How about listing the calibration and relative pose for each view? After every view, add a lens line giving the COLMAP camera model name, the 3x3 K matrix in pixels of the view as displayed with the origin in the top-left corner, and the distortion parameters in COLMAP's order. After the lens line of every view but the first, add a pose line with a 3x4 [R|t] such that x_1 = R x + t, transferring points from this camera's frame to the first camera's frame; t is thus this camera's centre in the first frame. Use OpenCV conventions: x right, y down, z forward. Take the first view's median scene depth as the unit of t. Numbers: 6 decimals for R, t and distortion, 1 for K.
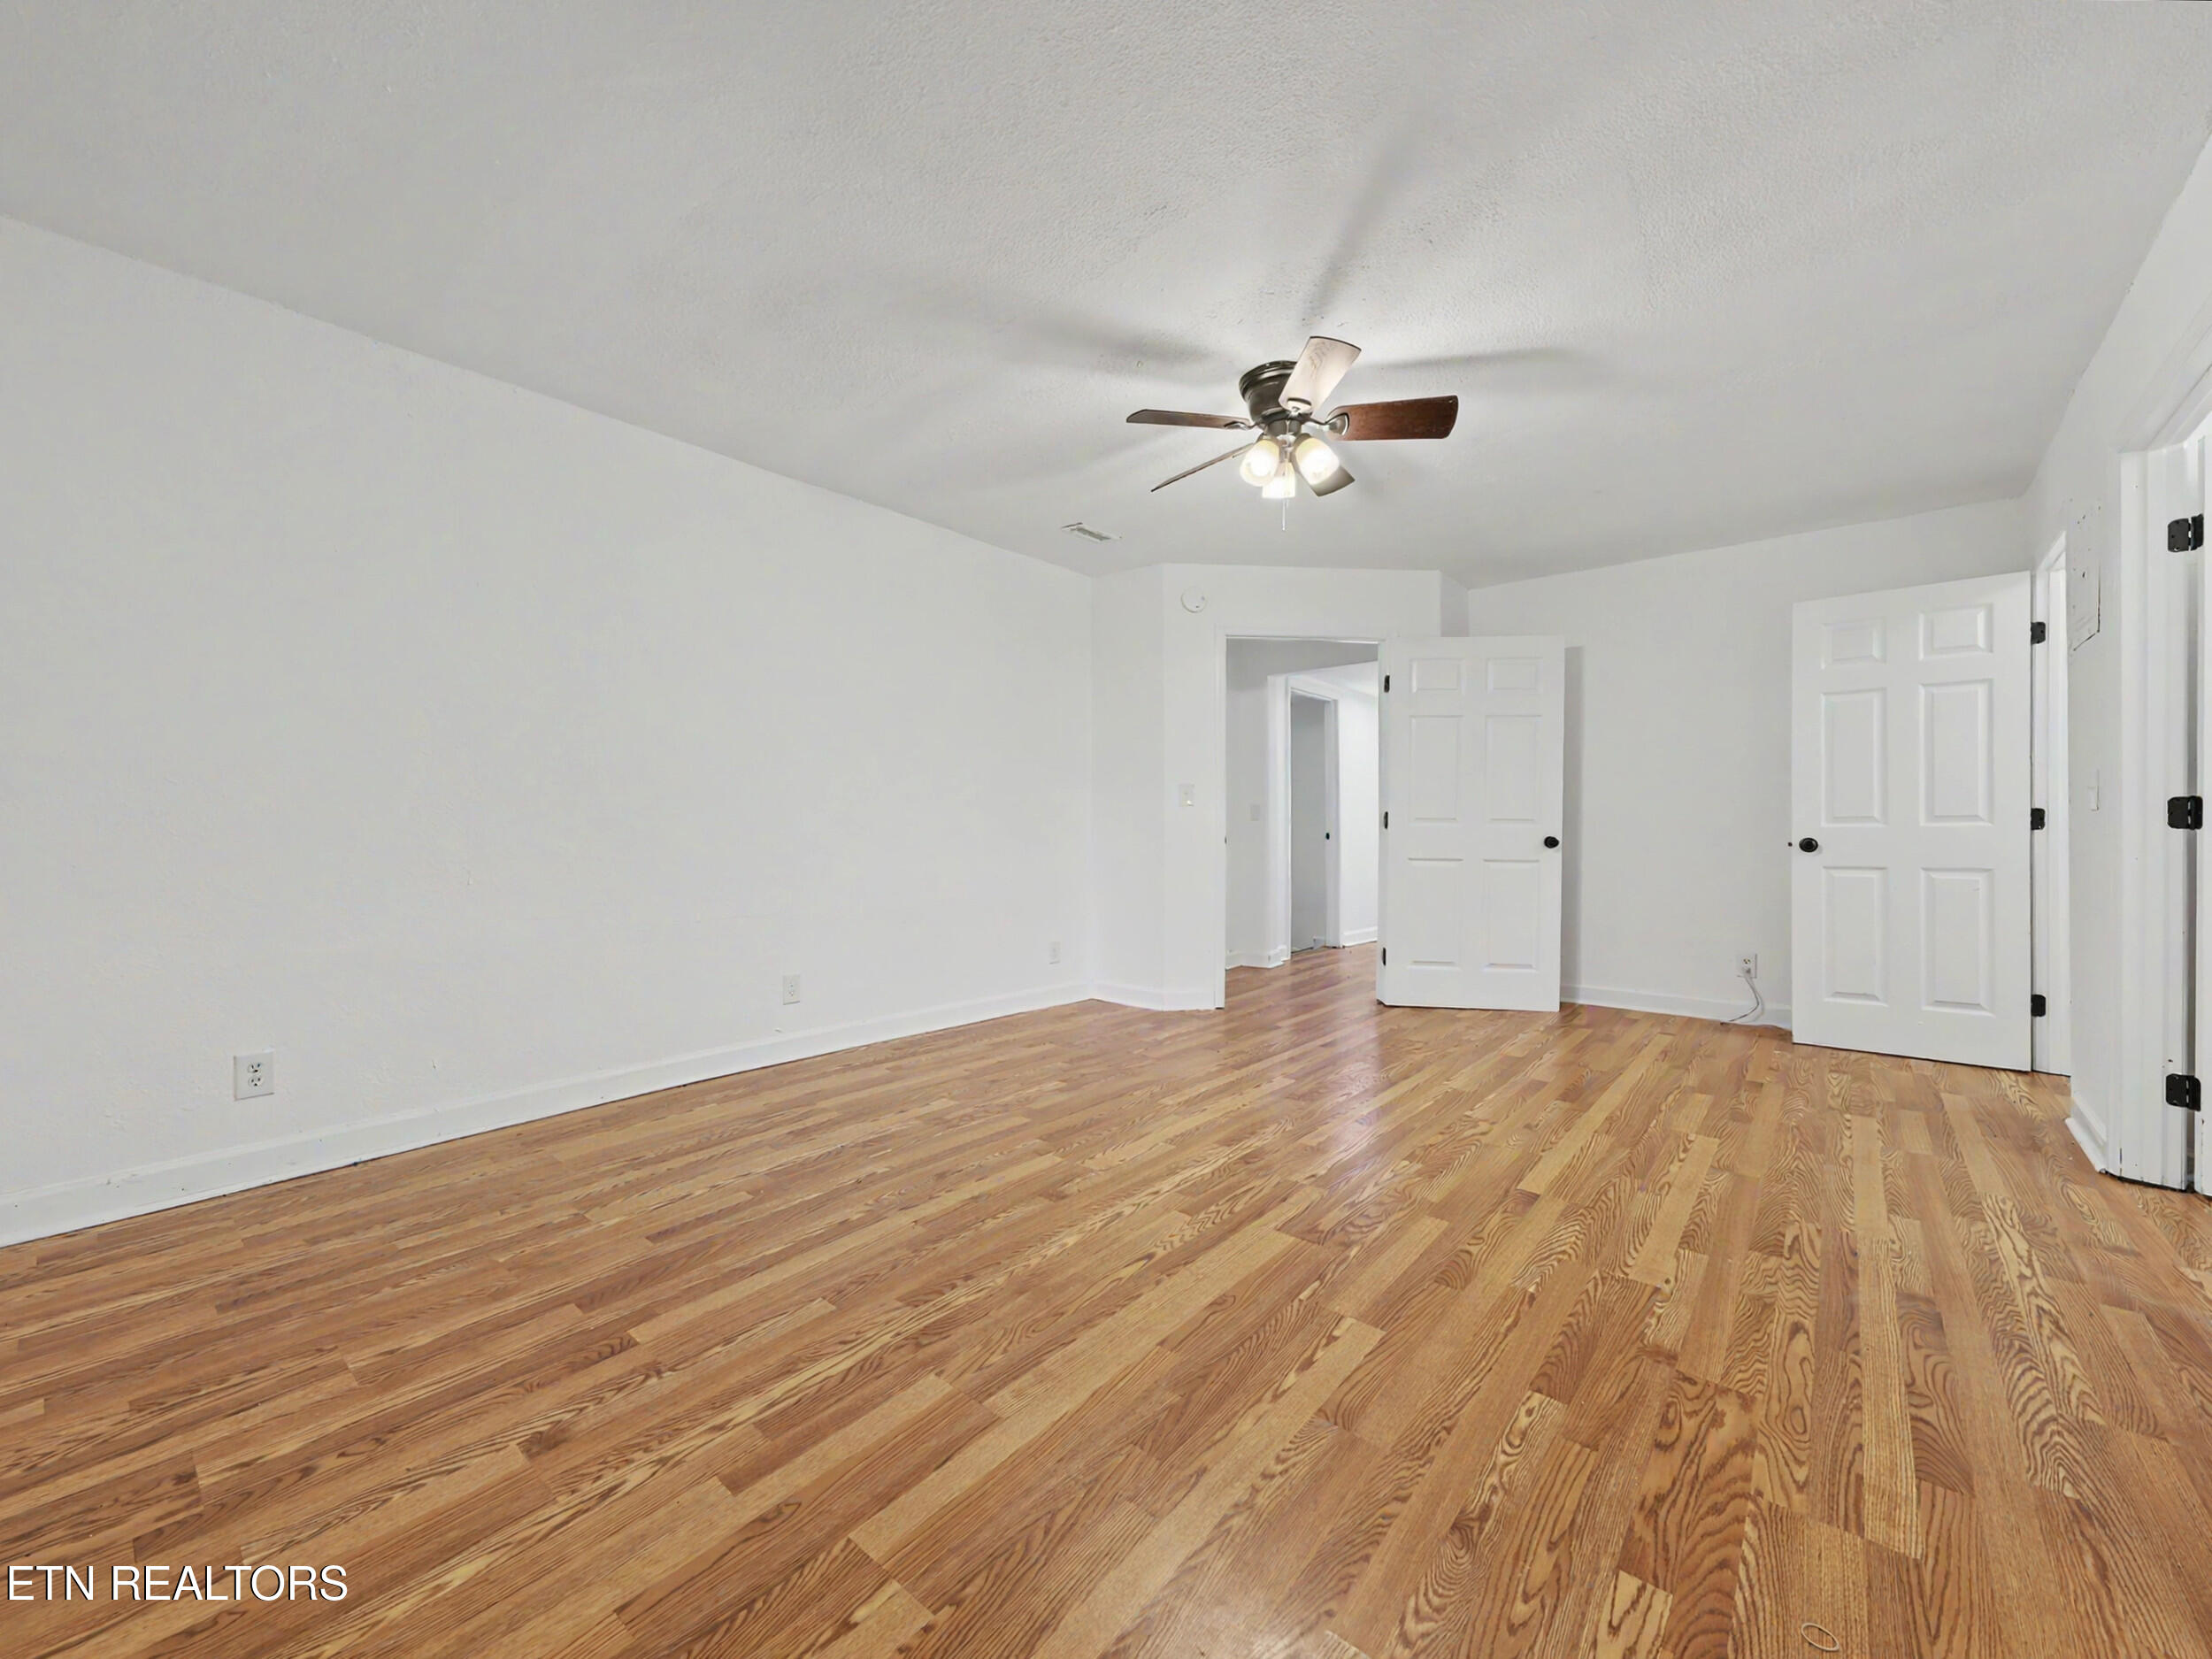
lens RADIAL K [[867.2, 0, 1100.0], [0, 867.2, 834.8], [0, 0, 1]] dist [-0.001701, -0.000451]
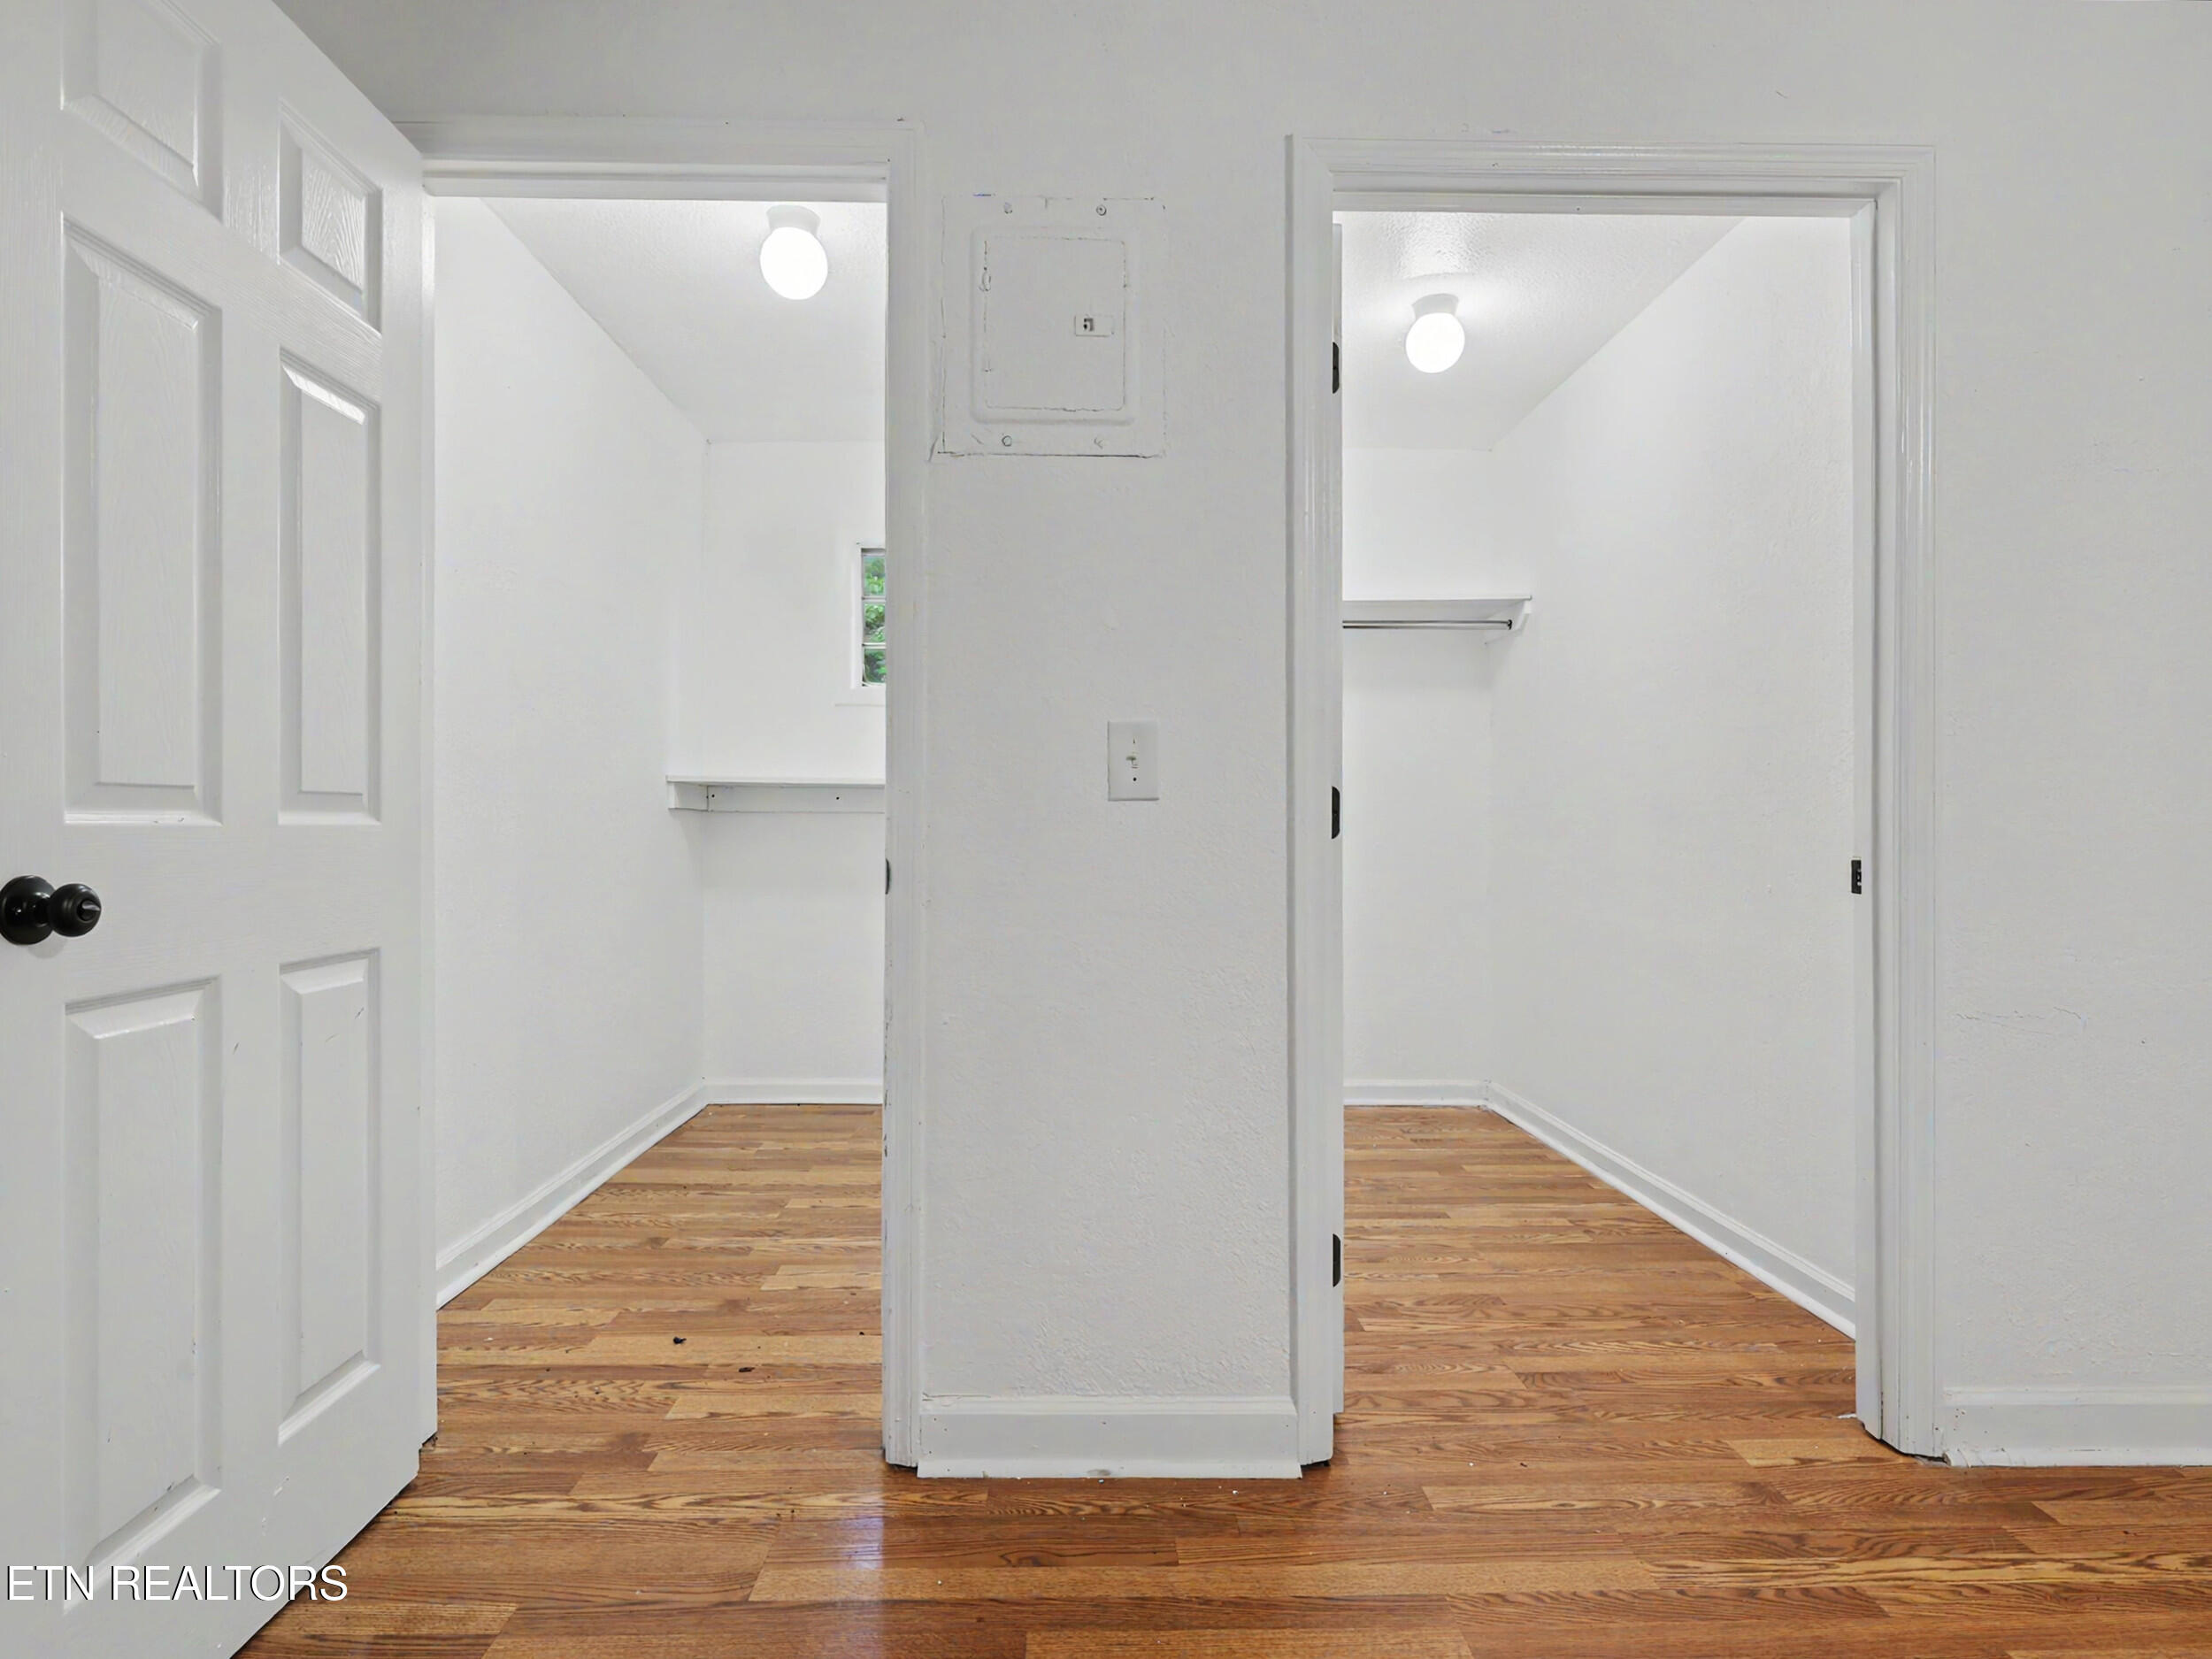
lens RADIAL K [[1152.0, 0, 1098.0], [0, 1152.0, 818.5], [0, 0, 1]] dist [-0.013245, -0.000242]
pose [[-0.665120, 0.004585, 0.746722, 0.730916], [-0.002586, 0.999961, -0.008444, -0.013770], [-0.746732, -0.007548, -0.665082, 1.630468]]
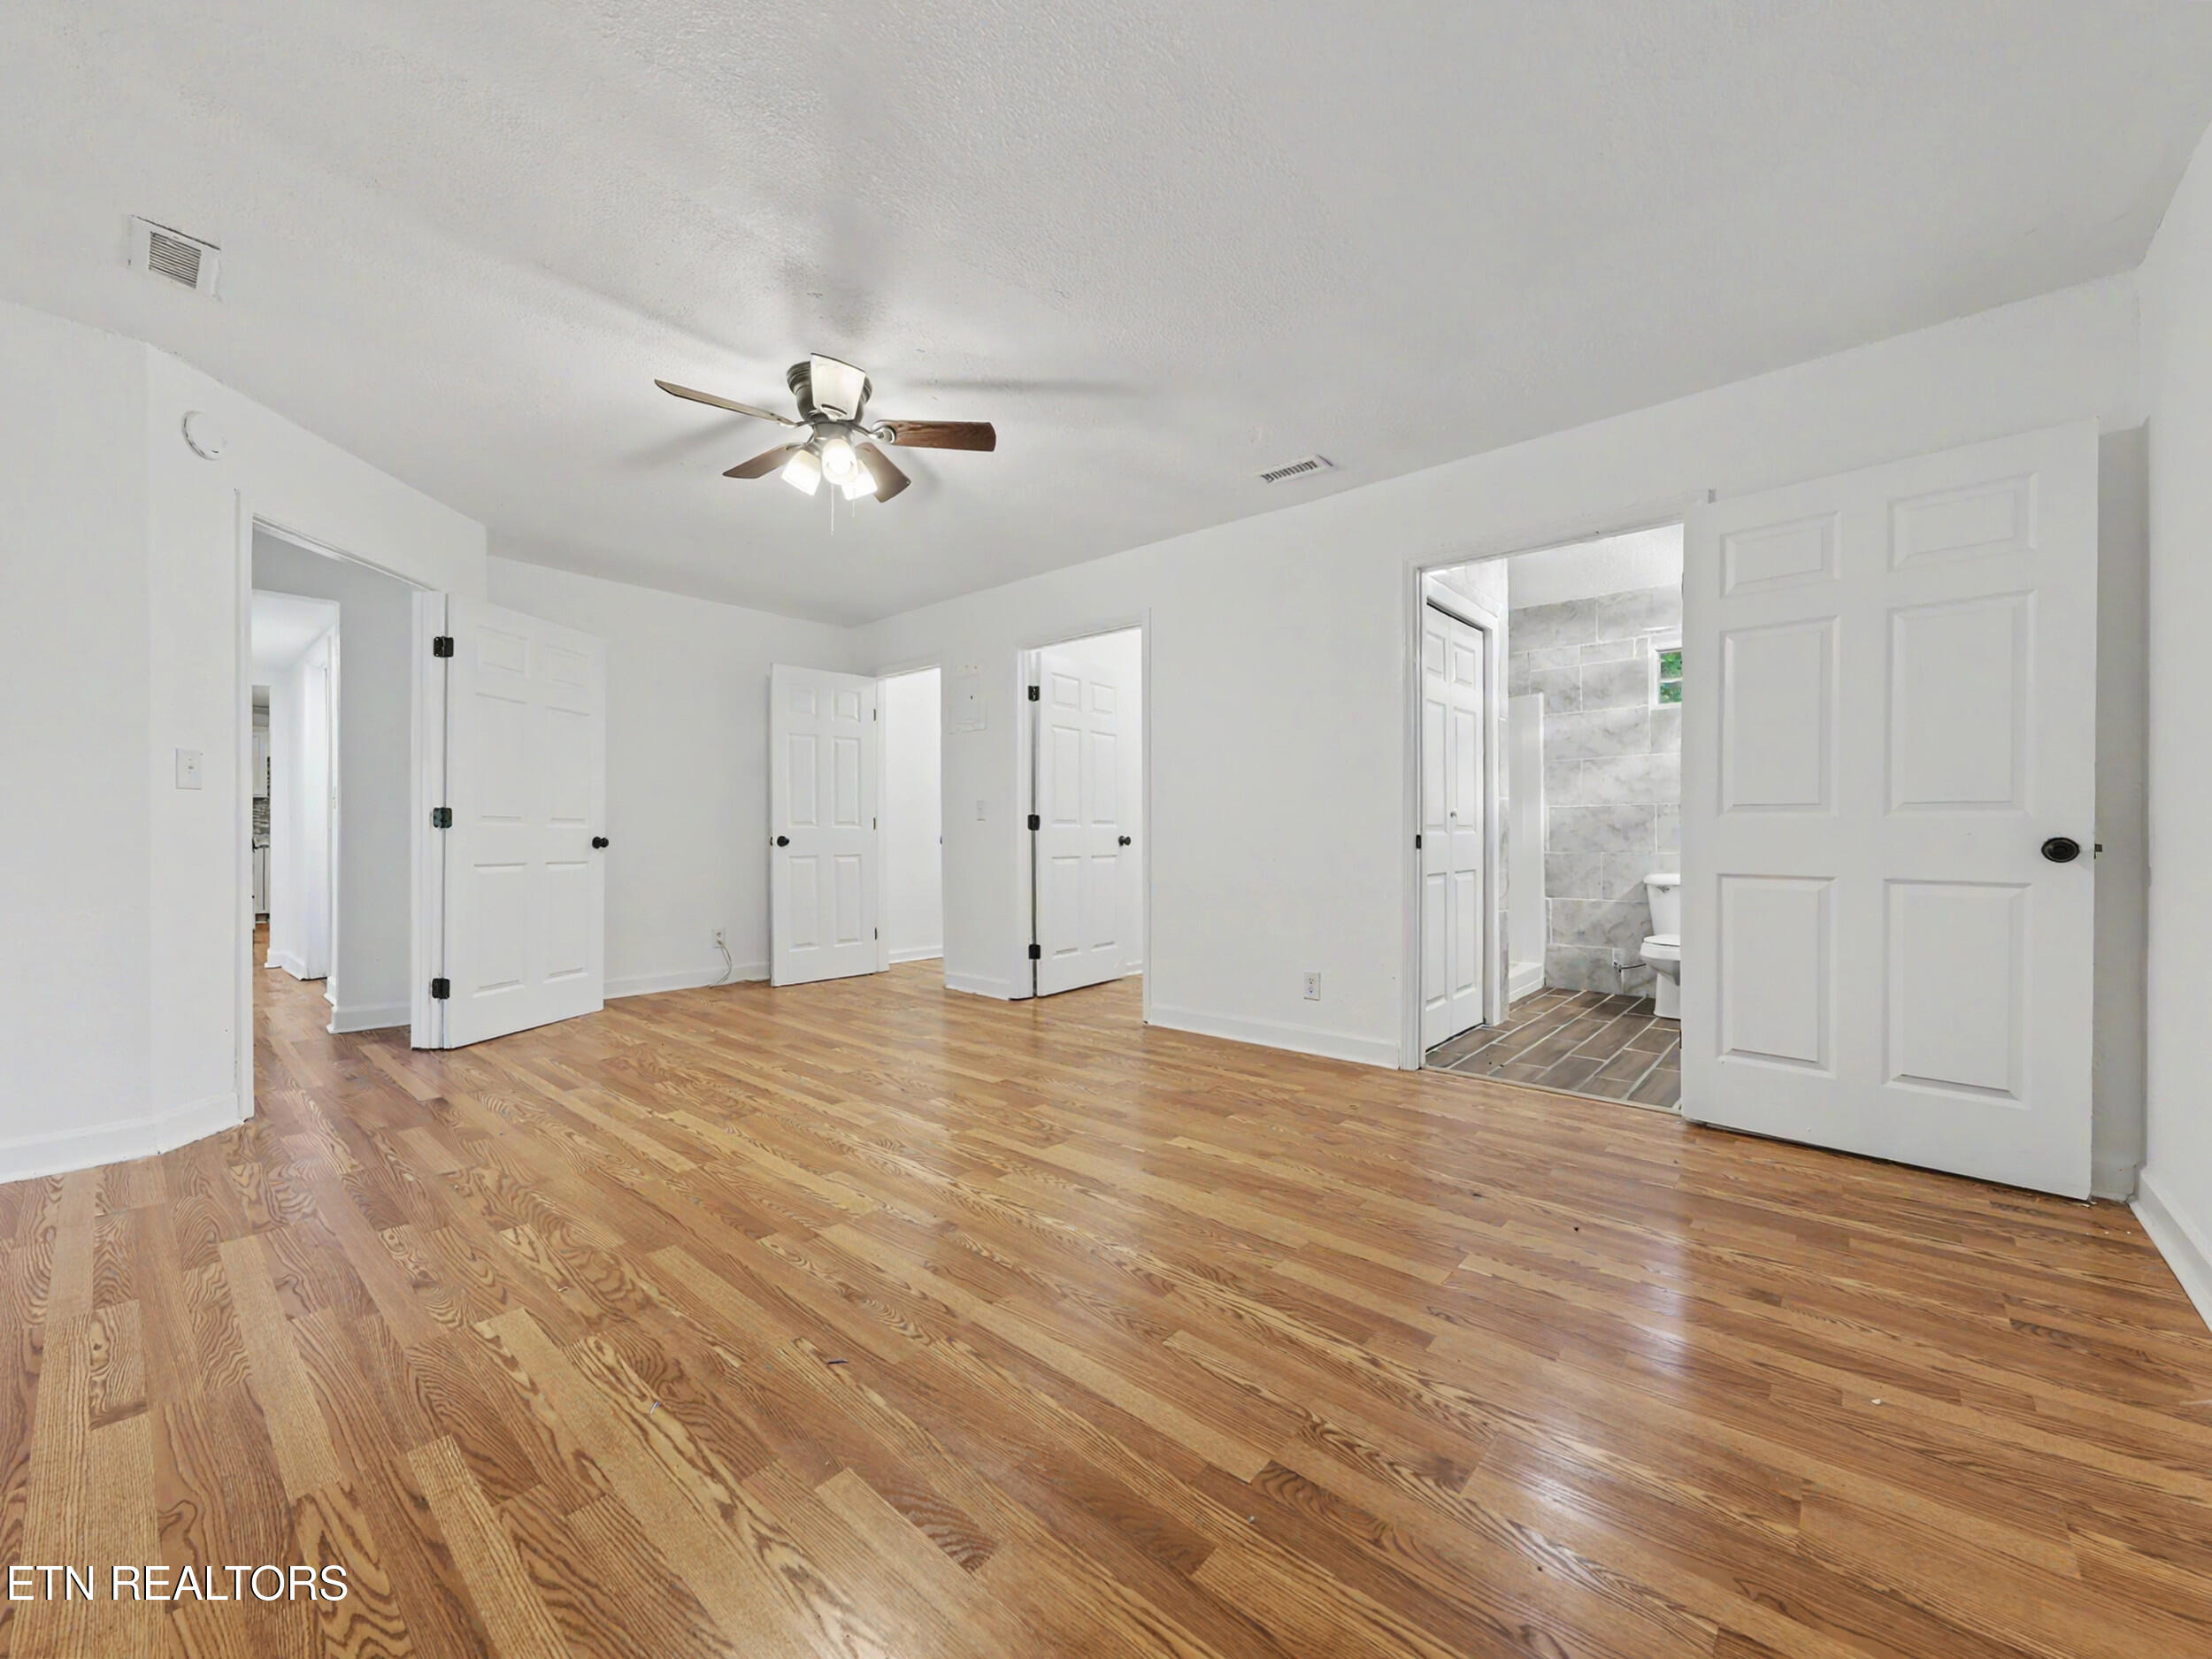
lens RADIAL K [[867.2, 0, 1100.0], [0, 867.2, 834.8], [0, 0, 1]] dist [-0.001701, -0.000451]
pose [[0.018204, -0.000279, 0.999834, -0.918093], [-0.000294, 1.000000, 0.000284, 0.001981], [-0.999834, -0.000299, 0.018204, 0.782876]]
